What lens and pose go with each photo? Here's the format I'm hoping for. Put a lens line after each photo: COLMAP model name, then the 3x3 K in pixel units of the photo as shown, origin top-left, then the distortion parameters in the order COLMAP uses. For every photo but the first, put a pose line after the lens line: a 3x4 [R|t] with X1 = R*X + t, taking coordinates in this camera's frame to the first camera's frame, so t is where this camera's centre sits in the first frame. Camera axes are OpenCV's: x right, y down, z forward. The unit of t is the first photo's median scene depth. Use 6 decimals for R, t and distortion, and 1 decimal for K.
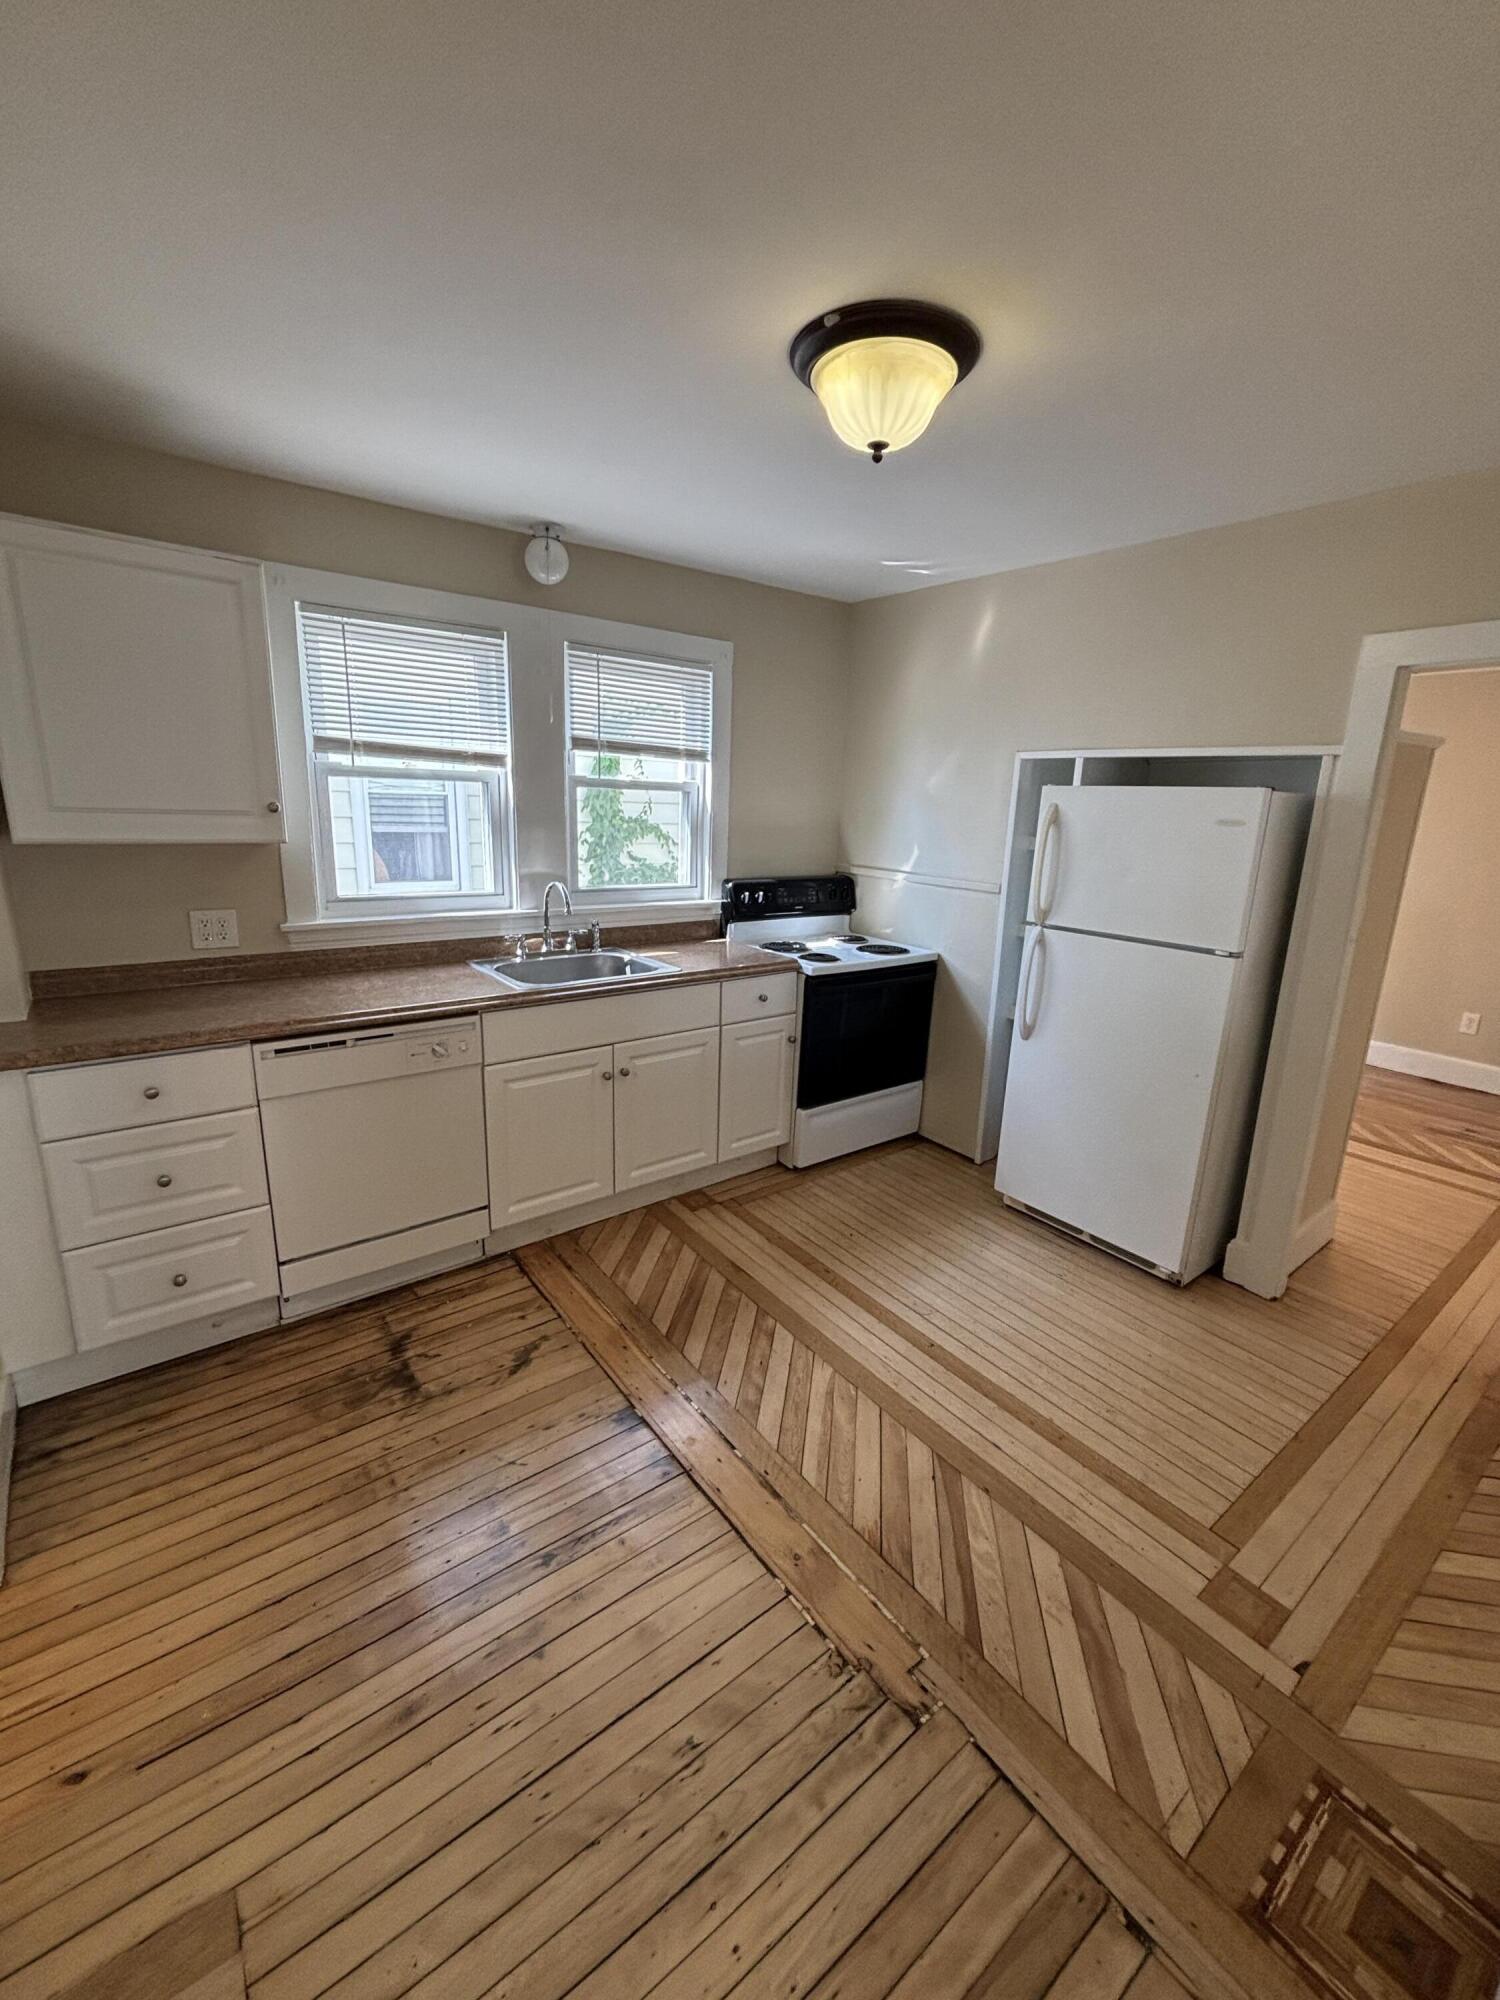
lens RADIAL K [[813.2, 0, 750.5], [0, 813.2, 992.1], [0, 0, 1]] dist [-0.015354, 0.006751]
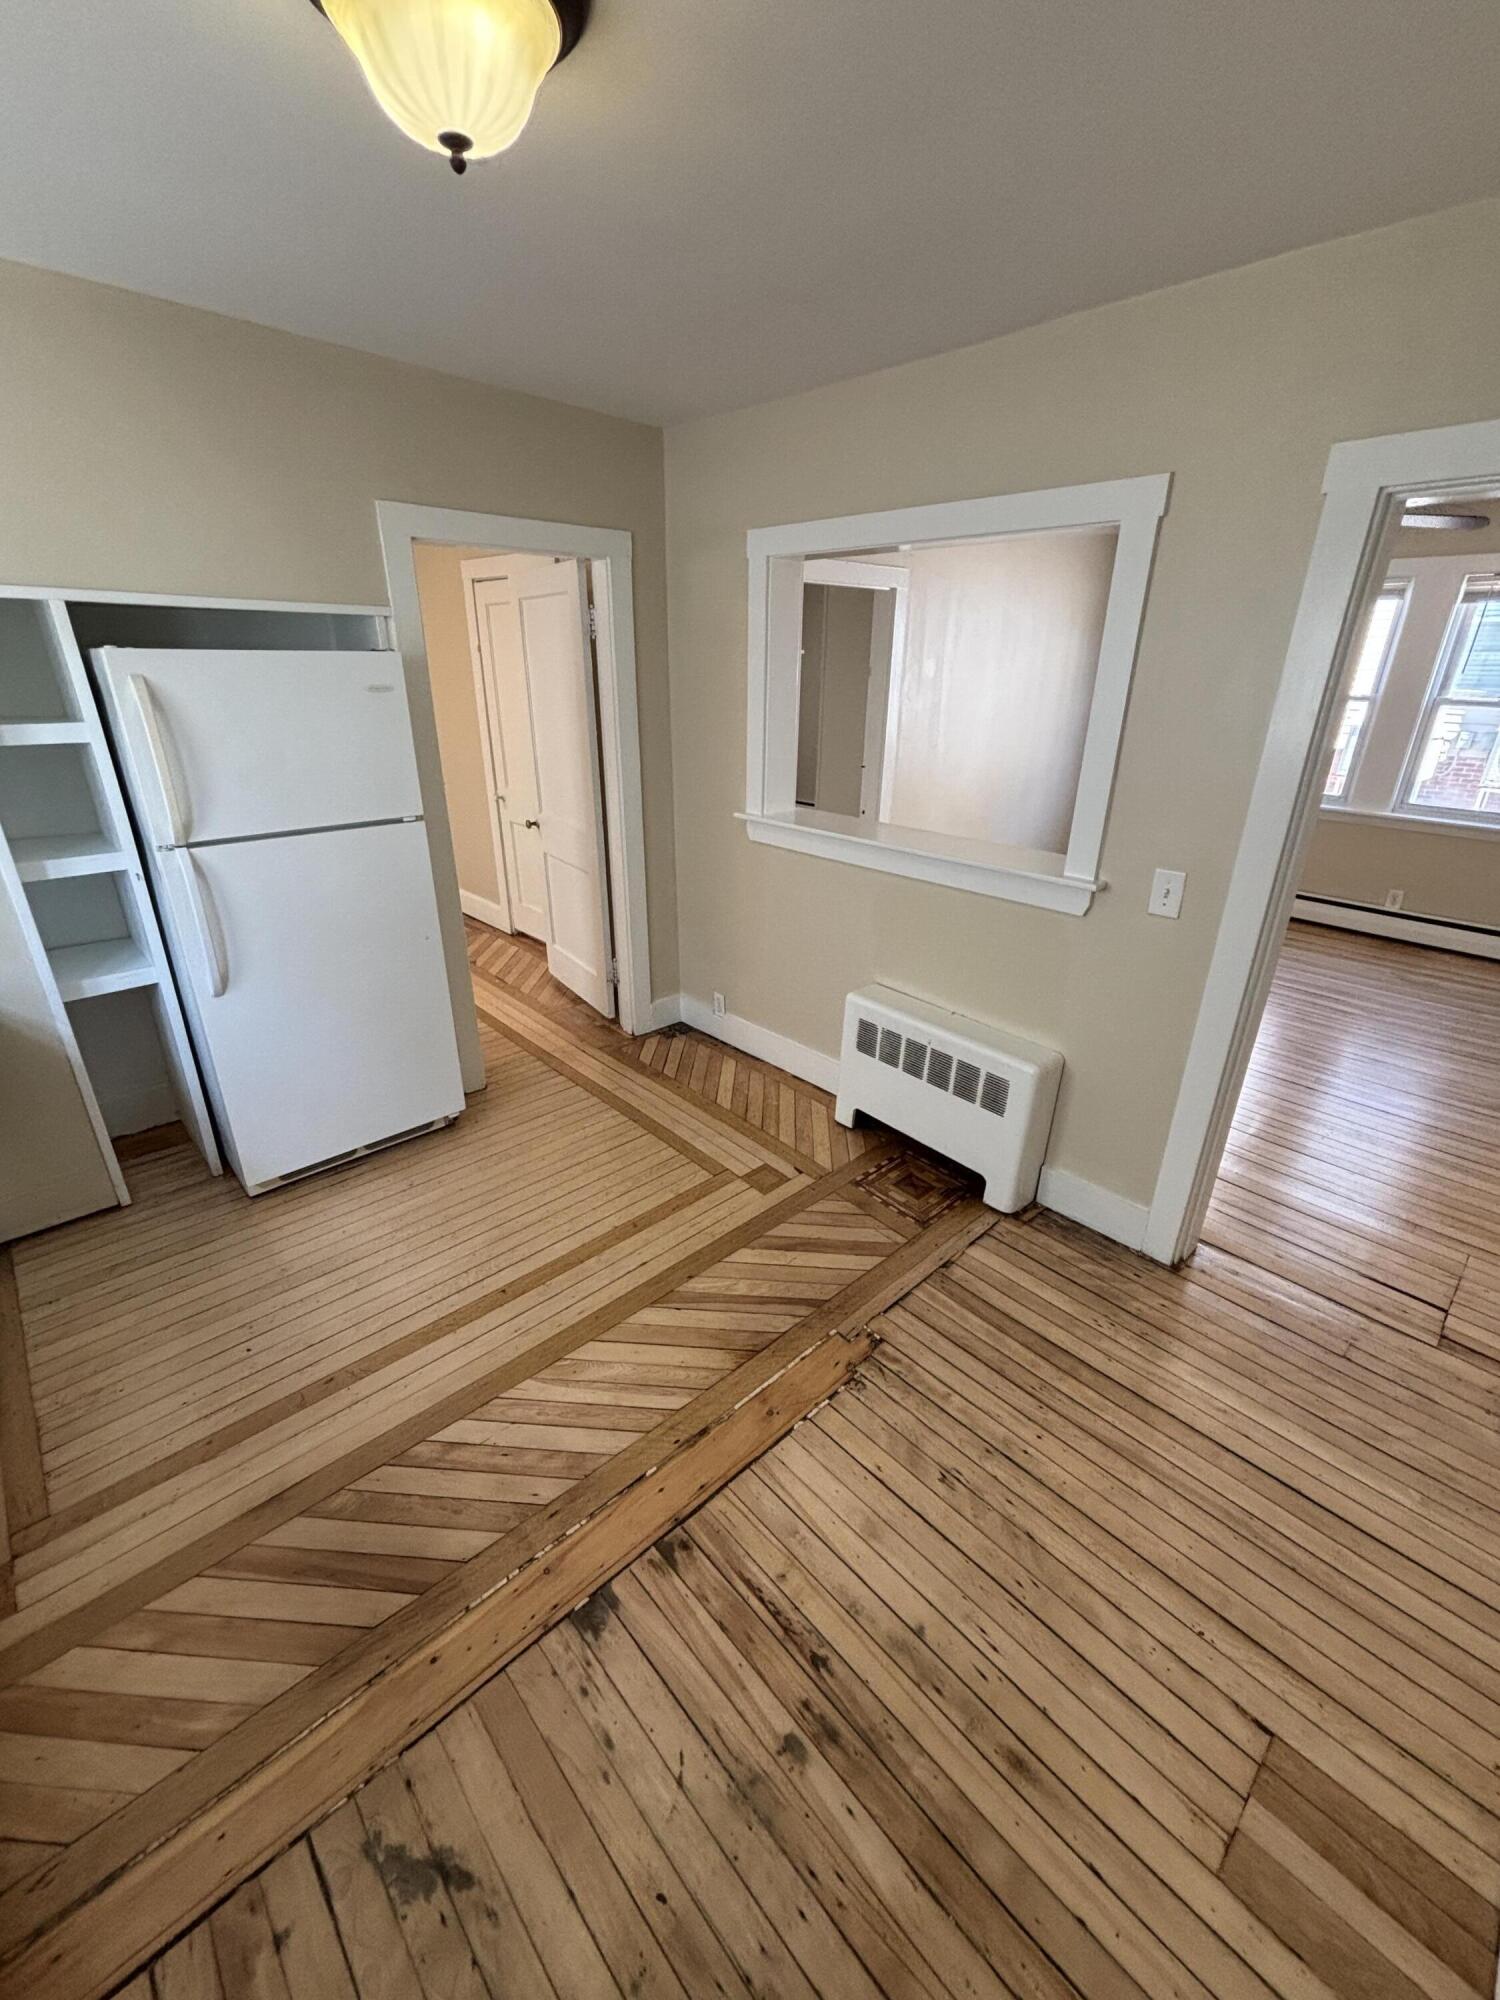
lens RADIAL K [[813.2, 0, 750.5], [0, 813.2, 992.1], [0, 0, 1]] dist [-0.015354, 0.006751]
pose [[-0.090223, -0.416705, 0.904554, -0.621709], [0.223241, 0.876684, 0.426132, -0.249978], [-0.970579, 0.240381, 0.013928, 0.771094]]
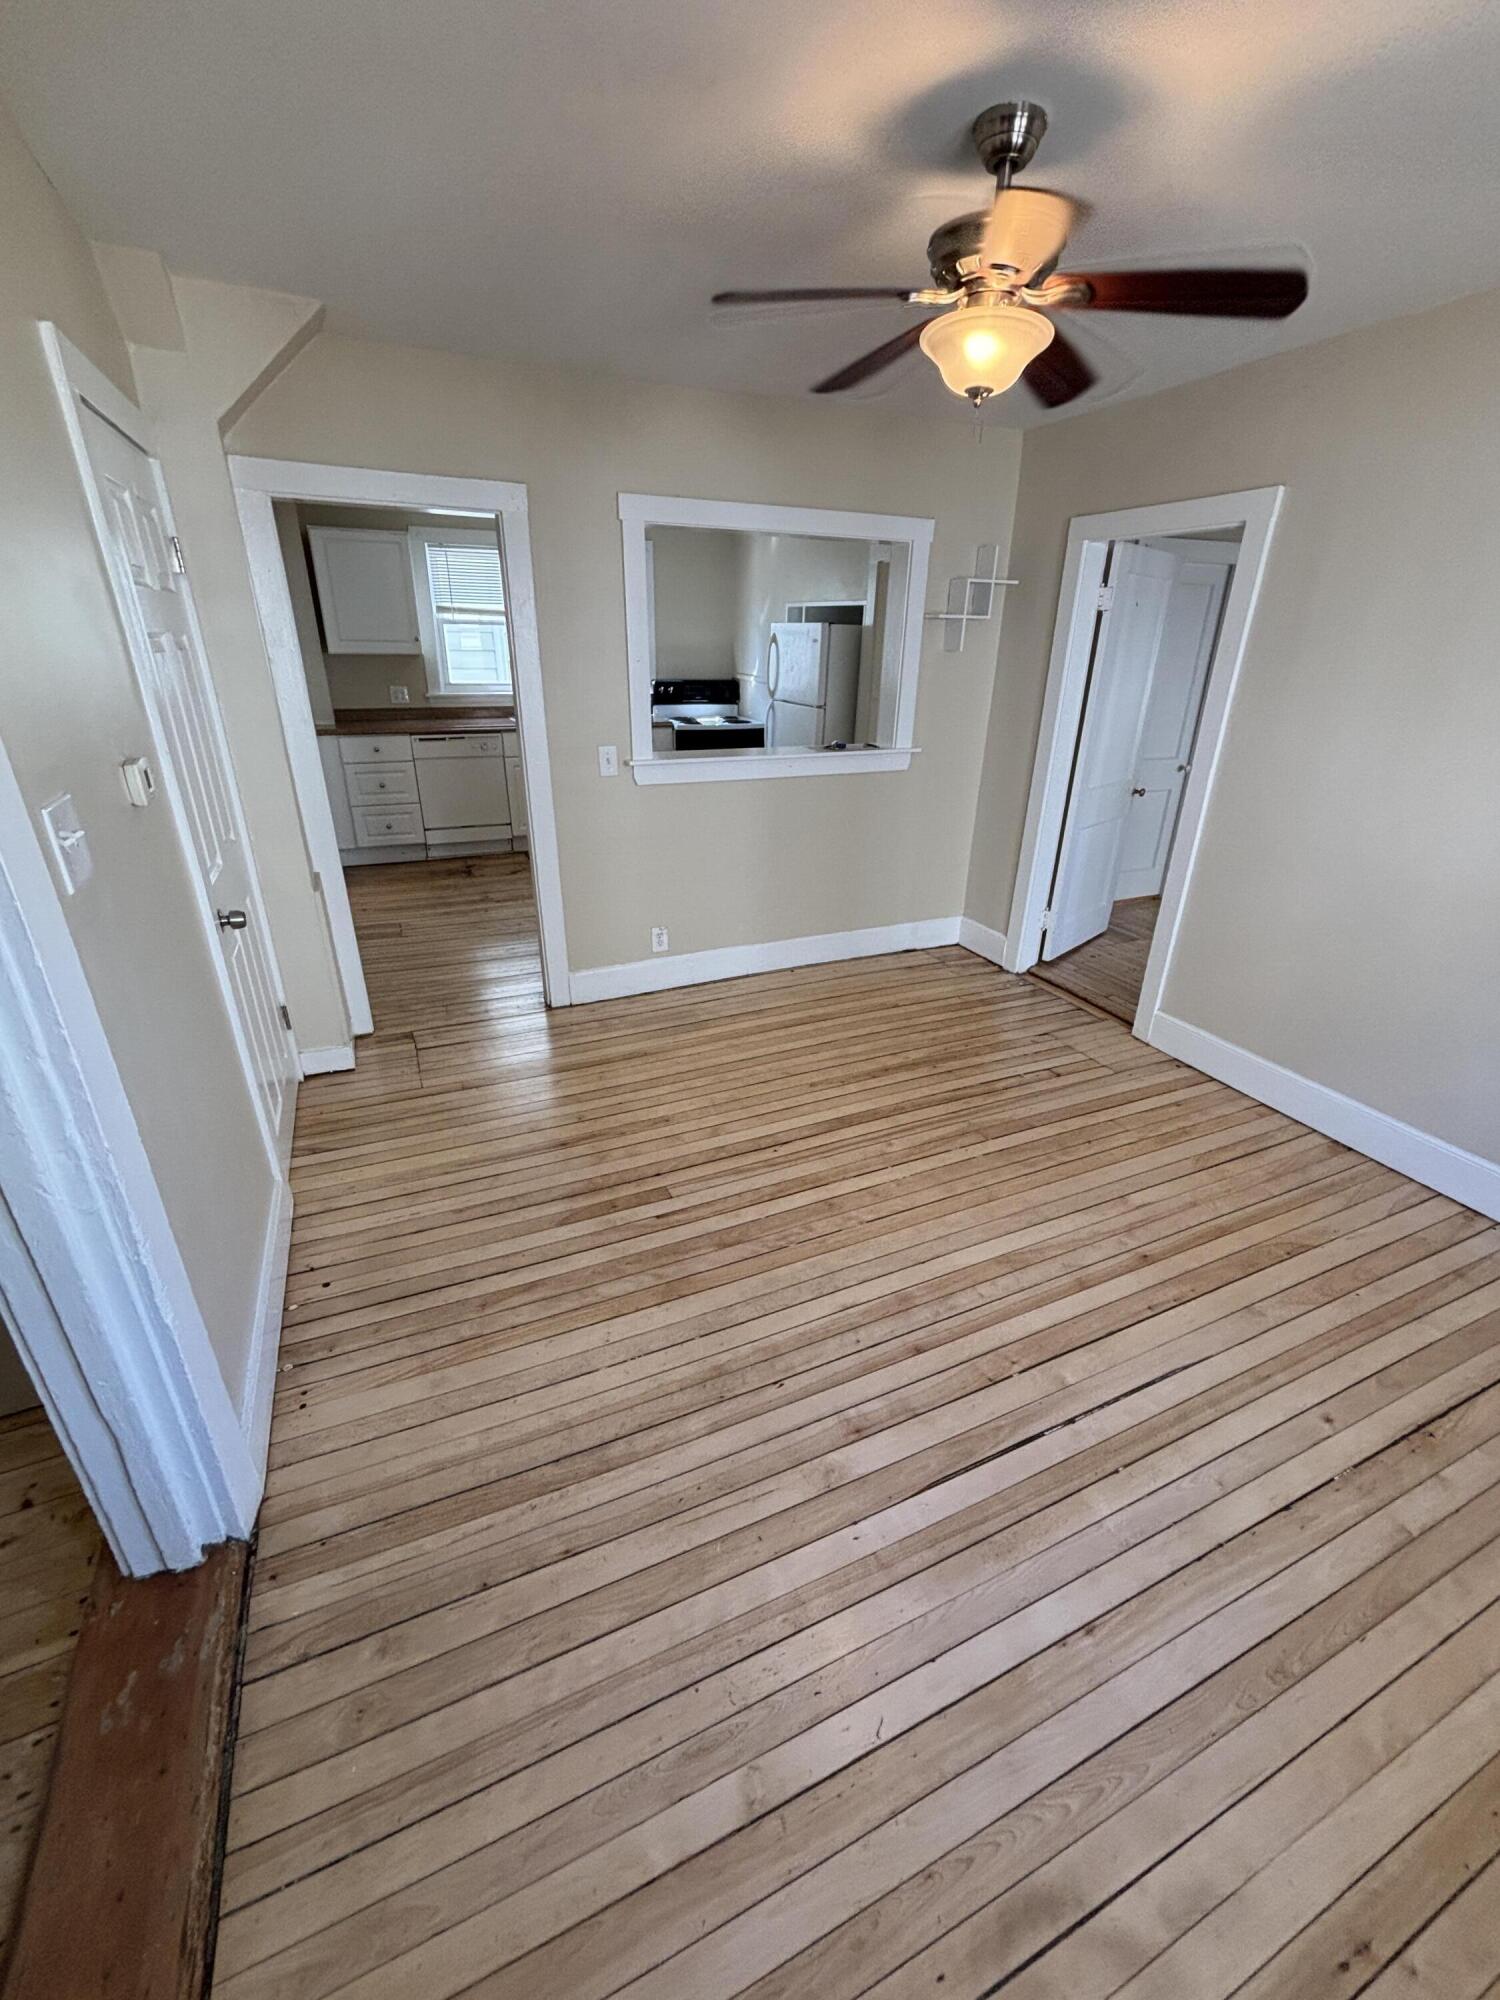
lens RADIAL K [[813.2, 0, 750.5], [0, 813.2, 992.1], [0, 0, 1]] dist [-0.015354, 0.006751]
pose [[0.973907, 0.080581, -0.212161, 1.161667], [-0.042089, 0.982755, 0.180058, 0.394970], [0.223012, -0.166430, 0.960503, -1.521297]]
